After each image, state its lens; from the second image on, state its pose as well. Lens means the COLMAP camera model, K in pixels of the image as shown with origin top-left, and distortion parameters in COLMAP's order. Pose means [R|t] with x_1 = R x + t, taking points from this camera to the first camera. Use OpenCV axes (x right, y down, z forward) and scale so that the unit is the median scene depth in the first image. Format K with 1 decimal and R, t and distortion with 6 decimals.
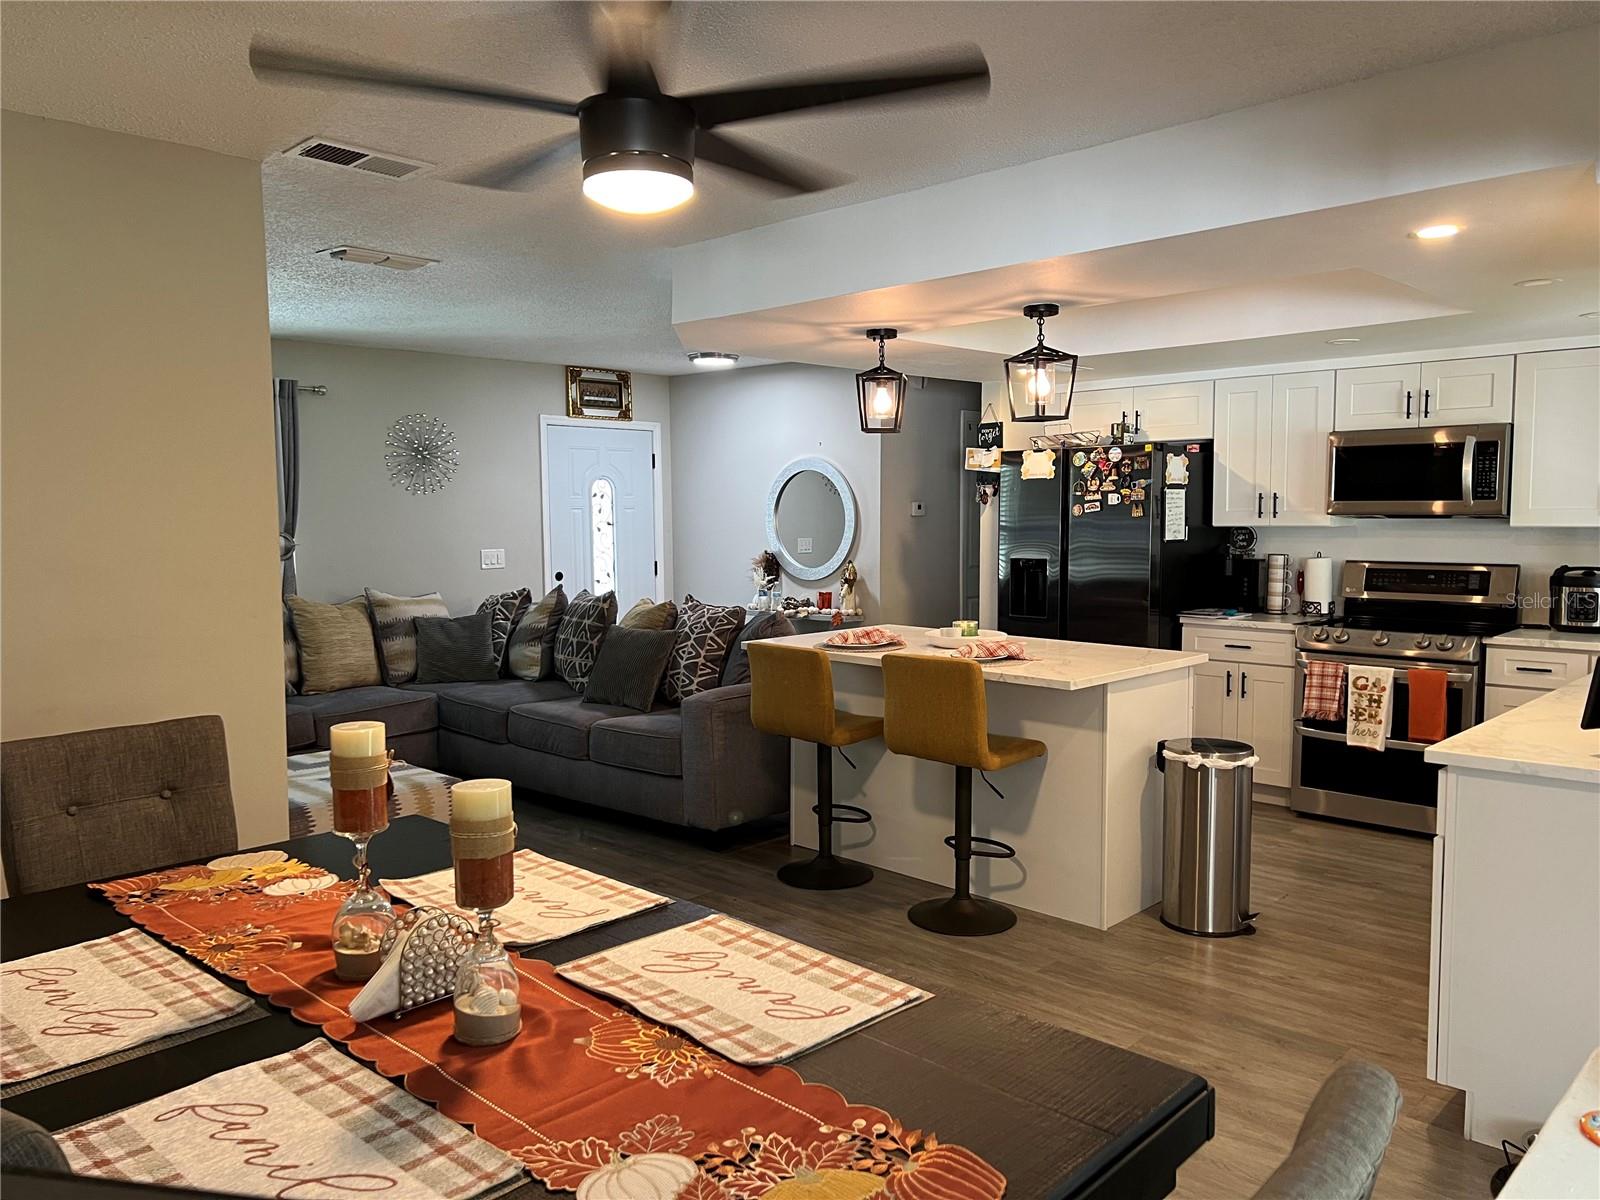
lens RADIAL K [[1197.6, 0, 810.2], [0, 1197.6, 605.4], [0, 0, 1]] dist [0.071121, -0.092704]
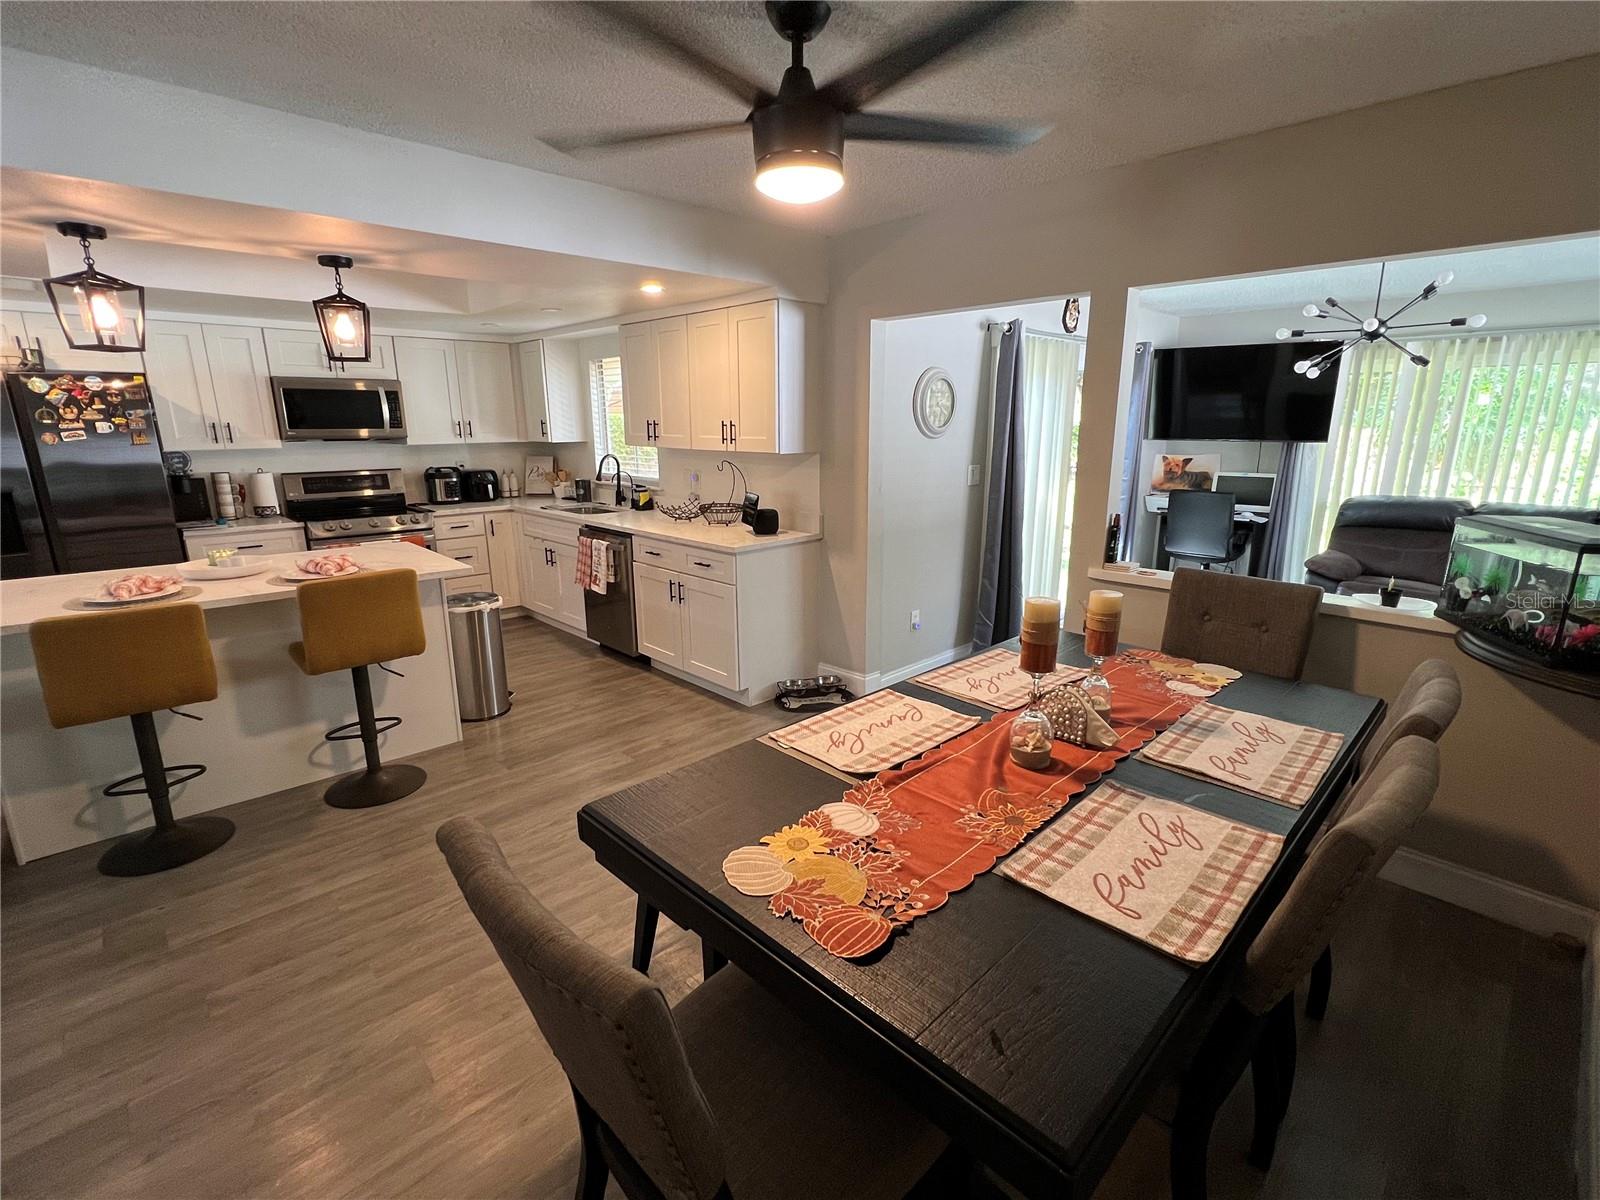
lens RADIAL K [[731.0, 0, 800.9], [0, 731.0, 606.1], [0, 0, 1]] dist [-0.003318, 0.001781]
pose [[0.049520, -0.240704, 0.969334, -0.374477], [0.084089, 0.968084, 0.236098, -0.037711], [-0.995227, 0.069818, 0.068180, 0.372656]]
